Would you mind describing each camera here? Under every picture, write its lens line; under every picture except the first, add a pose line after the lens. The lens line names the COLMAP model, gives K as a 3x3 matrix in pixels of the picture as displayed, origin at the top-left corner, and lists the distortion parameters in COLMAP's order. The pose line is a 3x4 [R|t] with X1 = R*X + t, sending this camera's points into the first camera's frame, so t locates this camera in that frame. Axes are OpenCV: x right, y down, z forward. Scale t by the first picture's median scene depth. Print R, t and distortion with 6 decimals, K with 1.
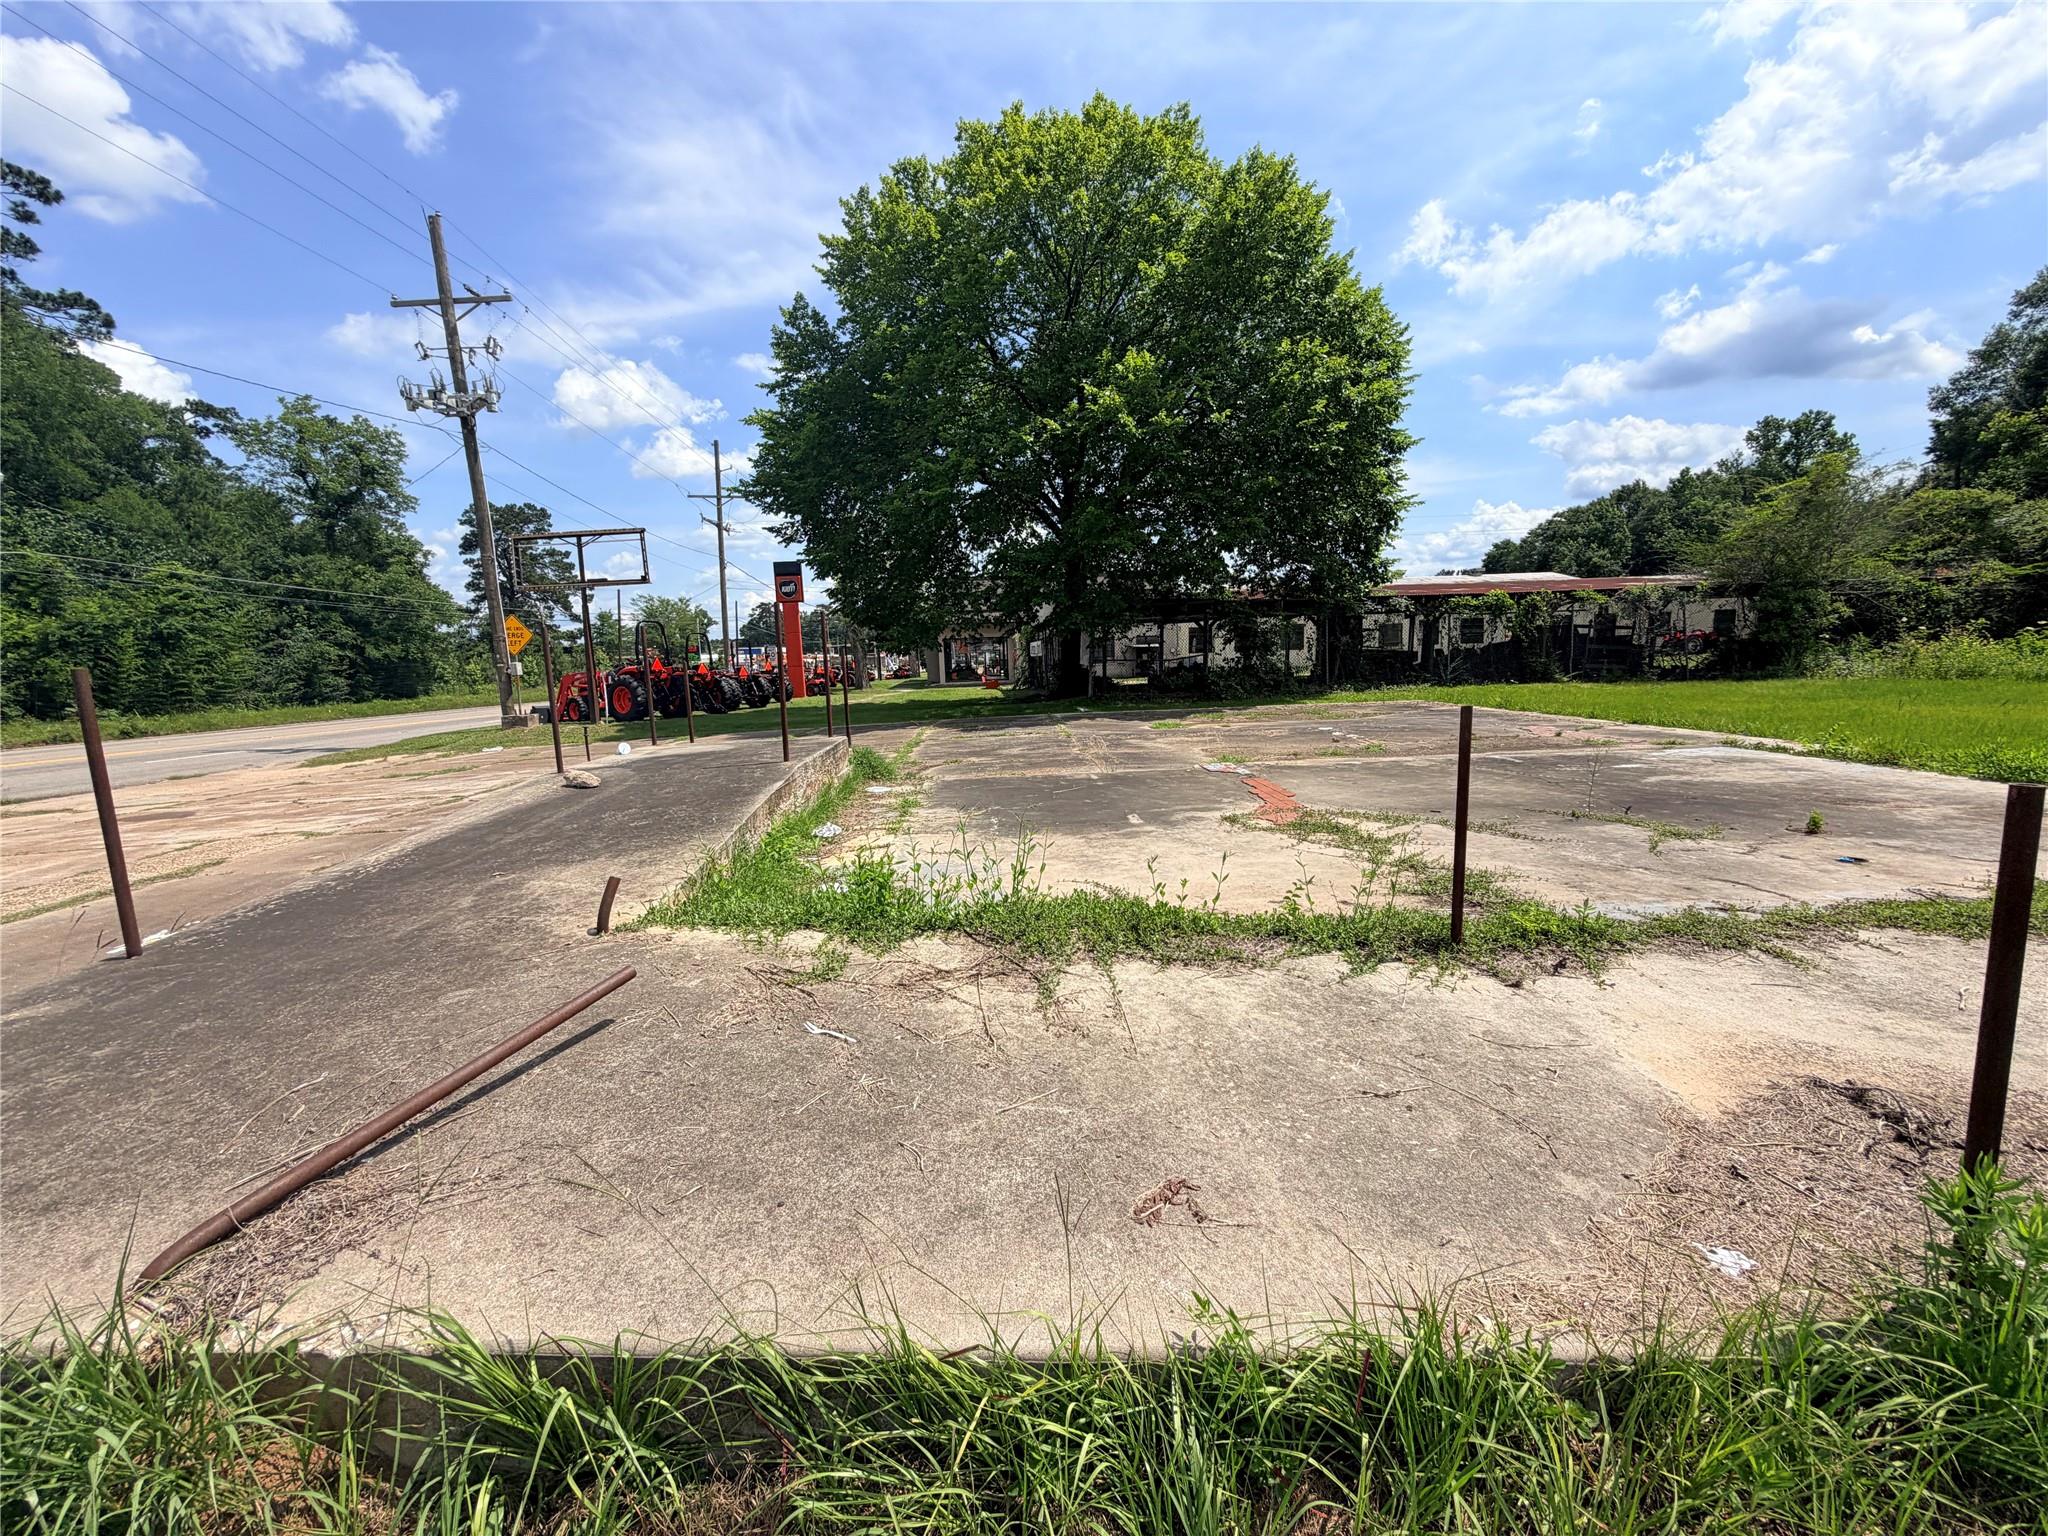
lens RADIAL K [[814.9, 0, 1019.4], [0, 814.9, 768.1], [0, 0, 1]] dist [-0.001091, 0.000384]
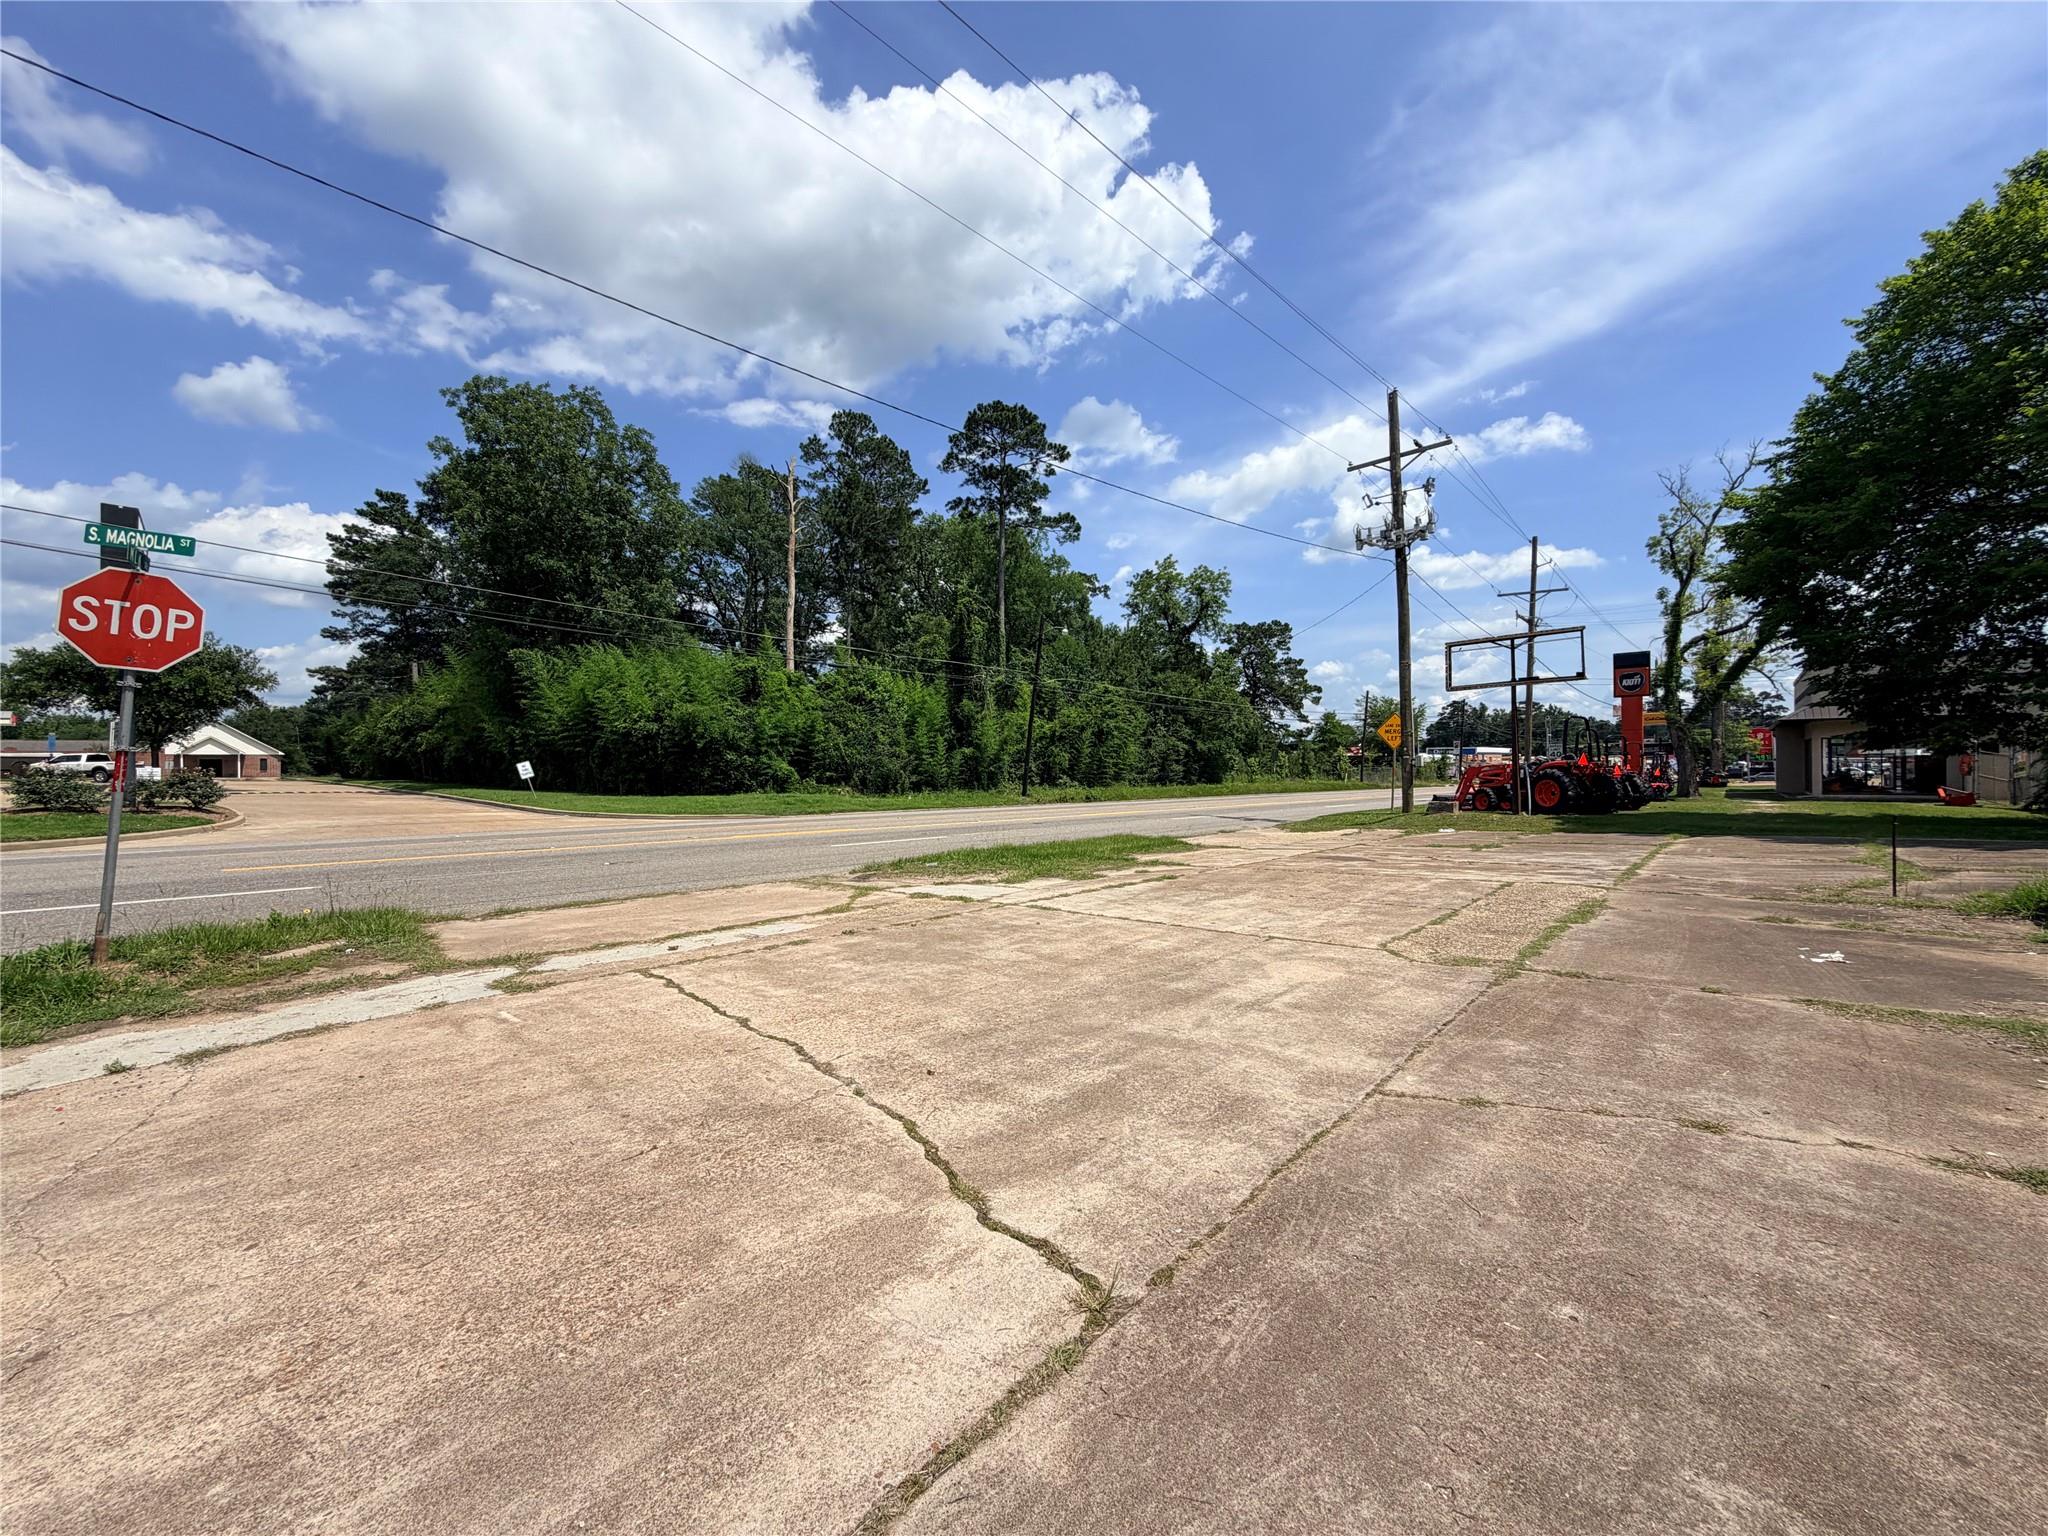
lens RADIAL K [[814.9, 0, 1017.4], [0, 814.9, 765.2], [0, 0, 1]] dist [-0.001091, 0.000384]
pose [[0.712850, 0.028481, -0.700738, -0.132947], [-0.115030, 0.990392, -0.076764, 0.019260], [0.691818, 0.135327, 0.709277, -0.097836]]
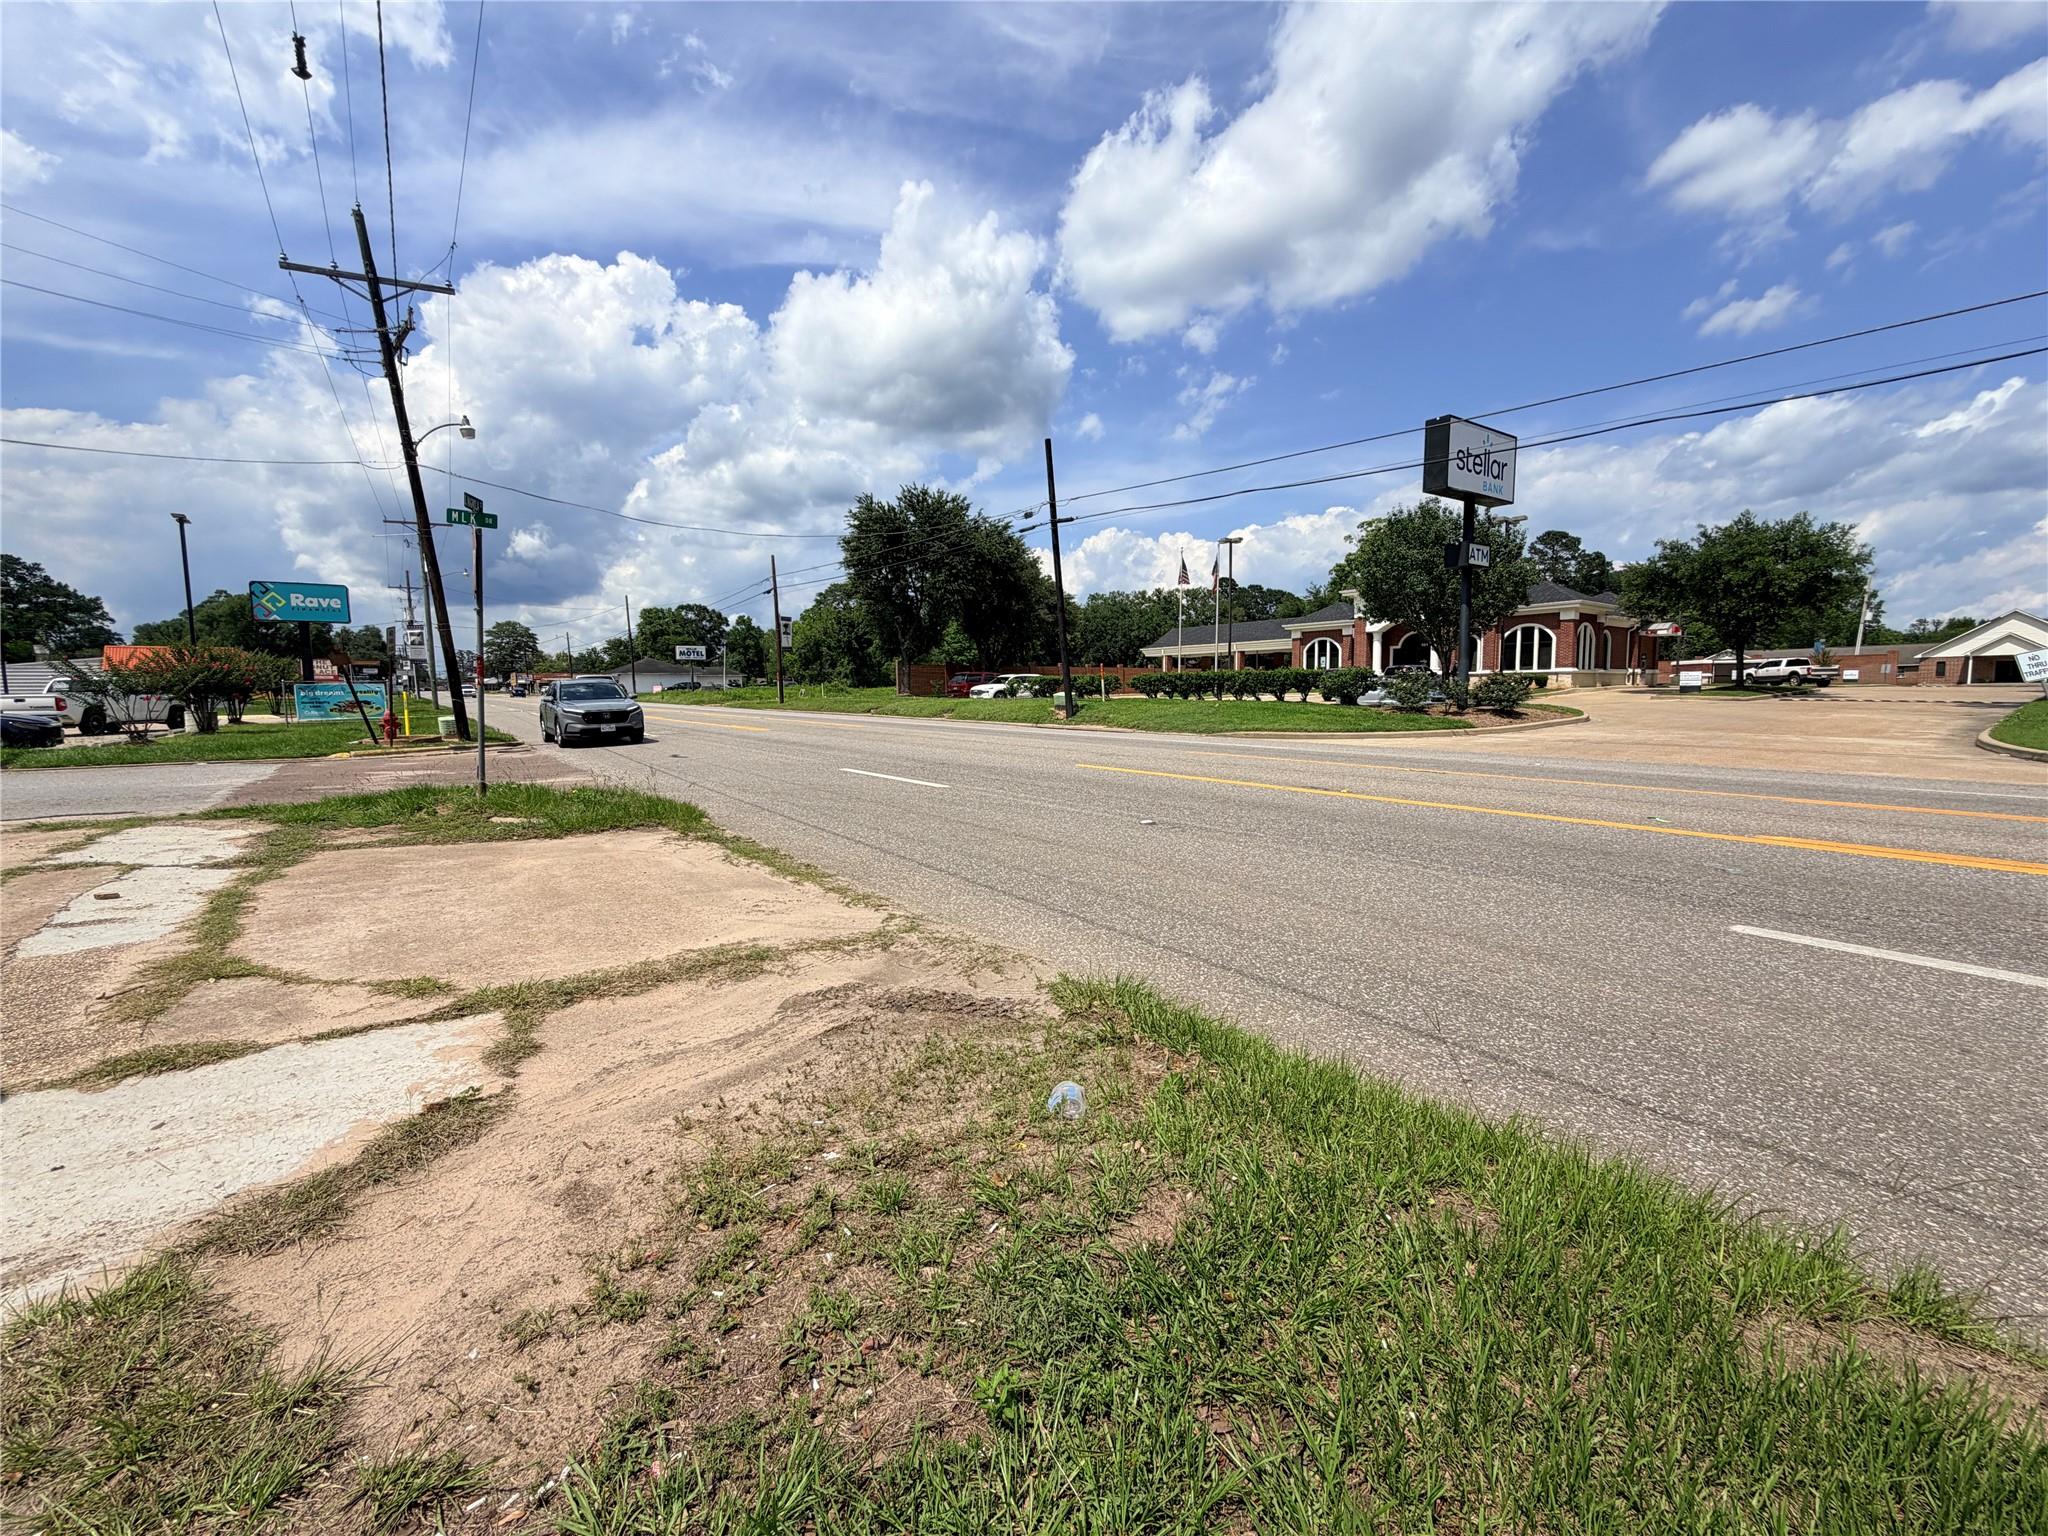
lens RADIAL K [[814.9, 0, 1019.5], [0, 814.9, 744.2], [0, 0, 1]] dist [-0.001091, 0.000384]
pose [[-0.810351, 0.082523, -0.580105, -0.369181], [-0.041925, 0.979329, 0.197881, -0.003204], [0.584443, 0.184674, -0.790140, 0.171223]]
